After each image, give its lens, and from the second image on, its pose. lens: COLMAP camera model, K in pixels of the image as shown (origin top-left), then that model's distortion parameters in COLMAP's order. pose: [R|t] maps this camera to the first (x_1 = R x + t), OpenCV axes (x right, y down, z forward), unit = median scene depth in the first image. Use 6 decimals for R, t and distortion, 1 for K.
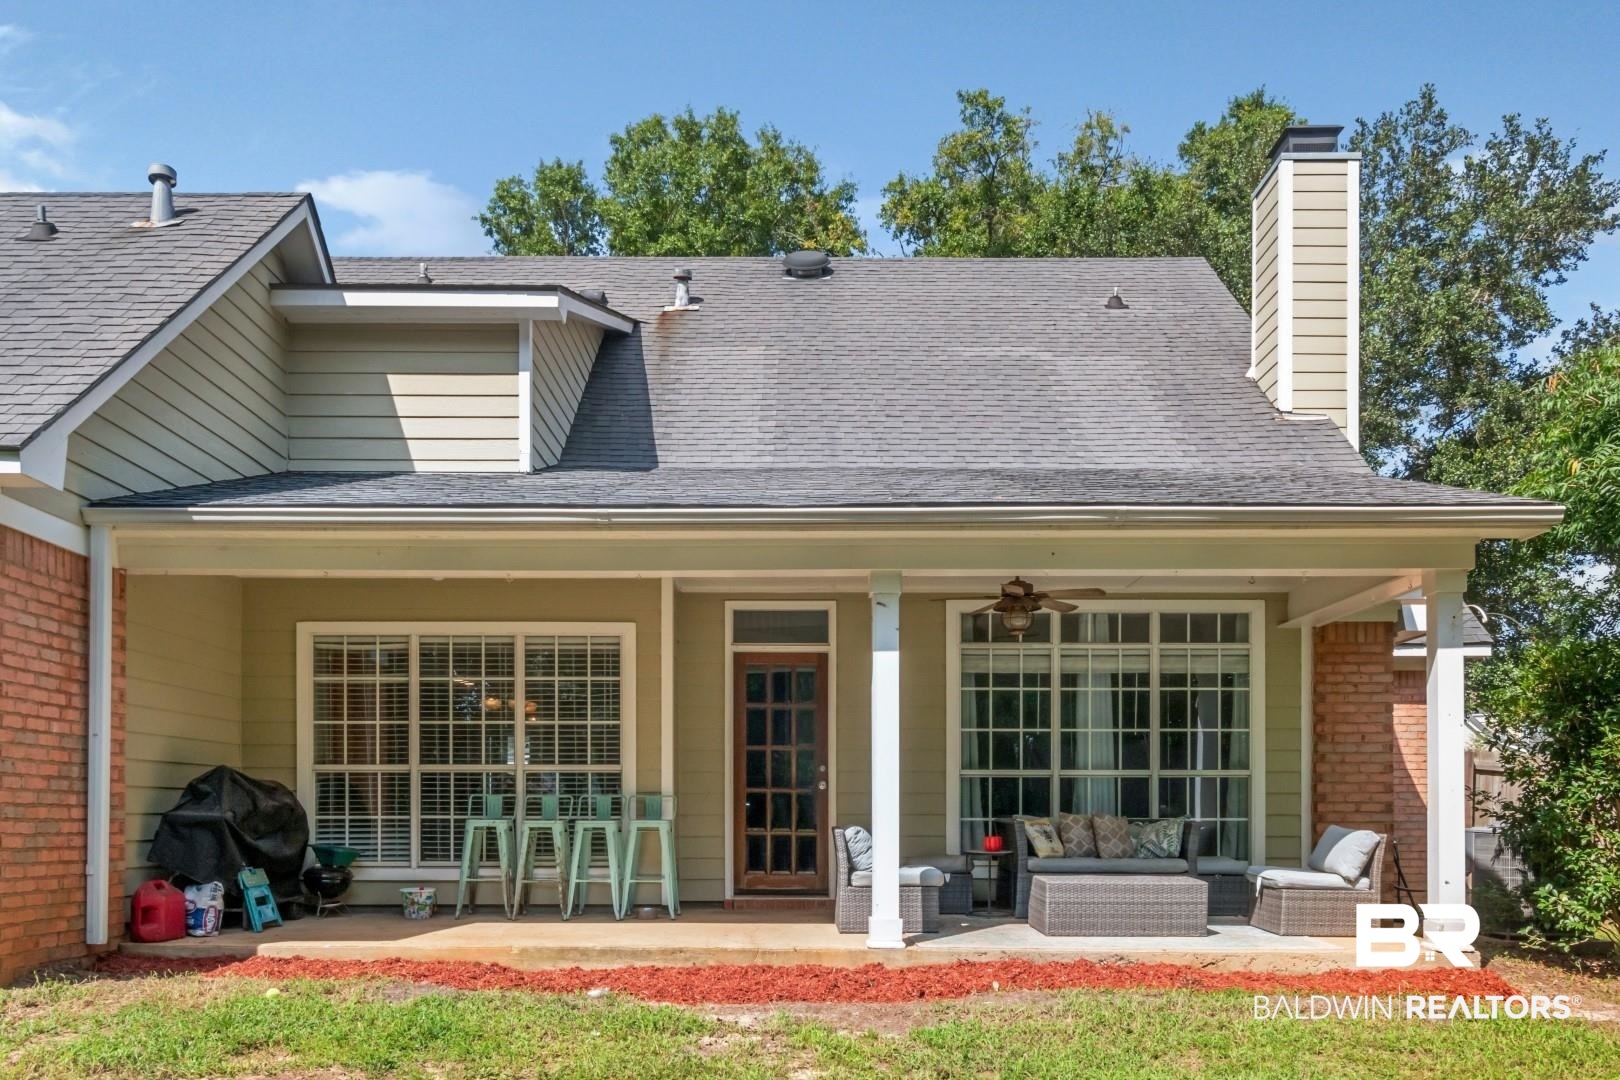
lens RADIAL K [[1229.4, 0, 810.0], [0, 1229.4, 540.0], [0, 0, 1]] dist [0.001468, -0.003022]
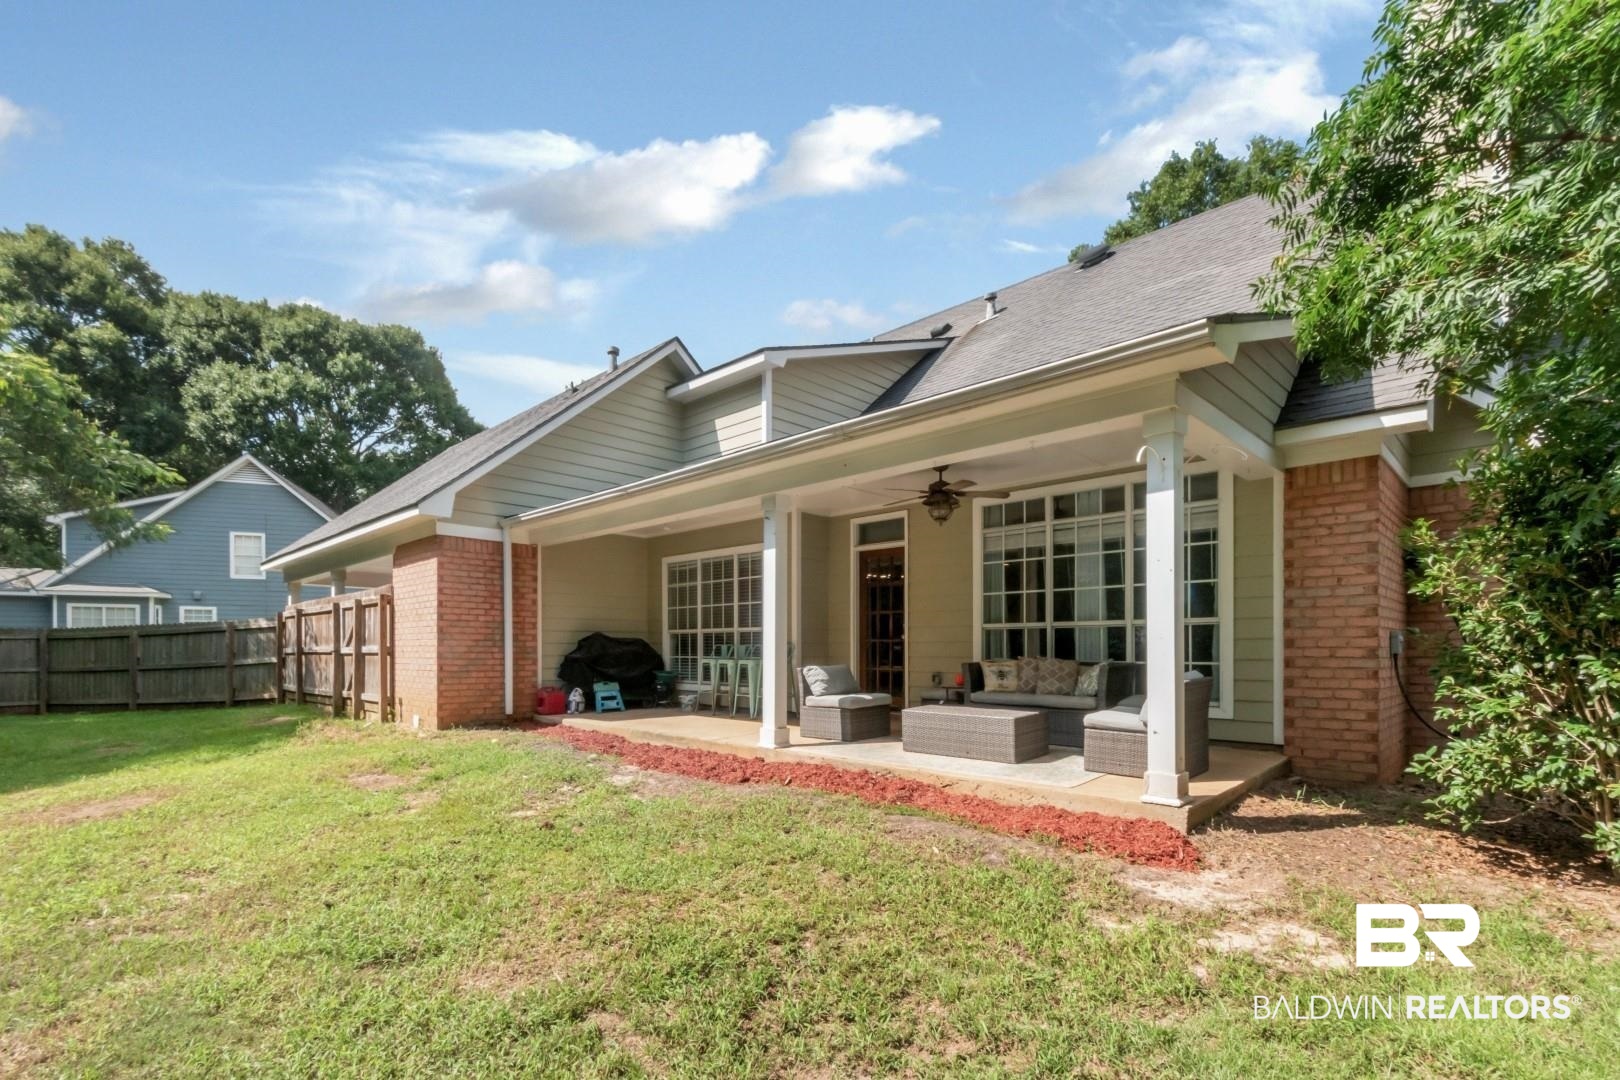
lens RADIAL K [[738.3, 0, 809.0], [0, 738.3, 506.4], [0, 0, 1]] dist [-0.001480, -0.000231]
pose [[0.719254, -0.133502, -0.681800, 0.553173], [0.152276, 0.987794, -0.032777, 0.058682], [0.677854, -0.080247, 0.730804, 0.298385]]
